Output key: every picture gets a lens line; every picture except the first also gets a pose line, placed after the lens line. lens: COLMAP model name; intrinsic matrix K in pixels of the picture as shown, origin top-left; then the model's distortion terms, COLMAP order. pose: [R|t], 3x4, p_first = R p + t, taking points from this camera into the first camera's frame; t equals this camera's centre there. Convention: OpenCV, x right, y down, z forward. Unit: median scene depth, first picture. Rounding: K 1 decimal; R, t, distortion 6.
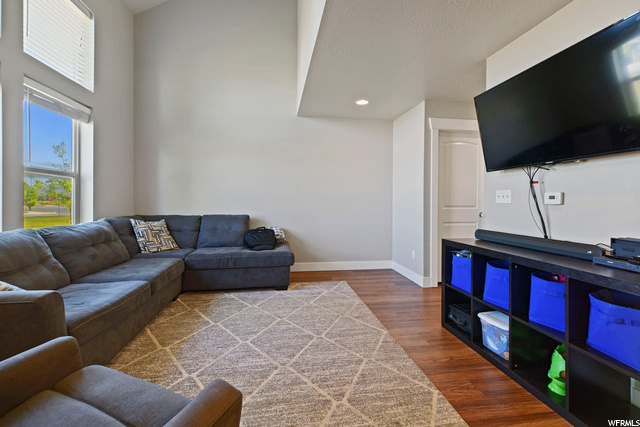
lens RADIAL K [[278.4, 0, 316.8], [0, 278.4, 203.9], [0, 0, 1]] dist [0.004141, -0.000261]
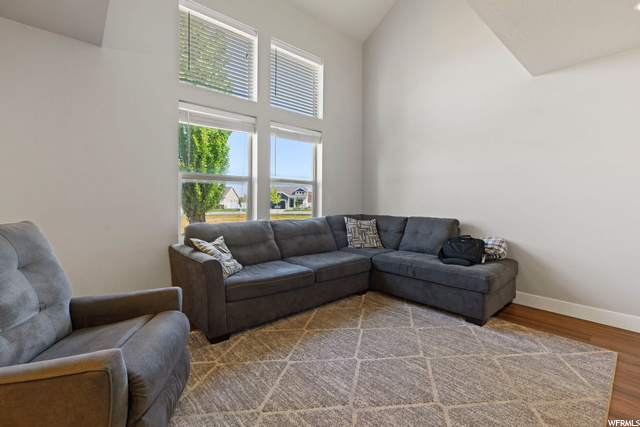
lens RADIAL K [[278.4, 0, 321.0], [0, 278.4, 202.2], [0, 0, 1]] dist [0.004141, -0.000261]
pose [[0.544054, -0.000969, -0.839049, 0.310276], [-0.011280, 0.999901, -0.008469, 0.001509], [0.838974, 0.014072, 0.543989, 0.298377]]
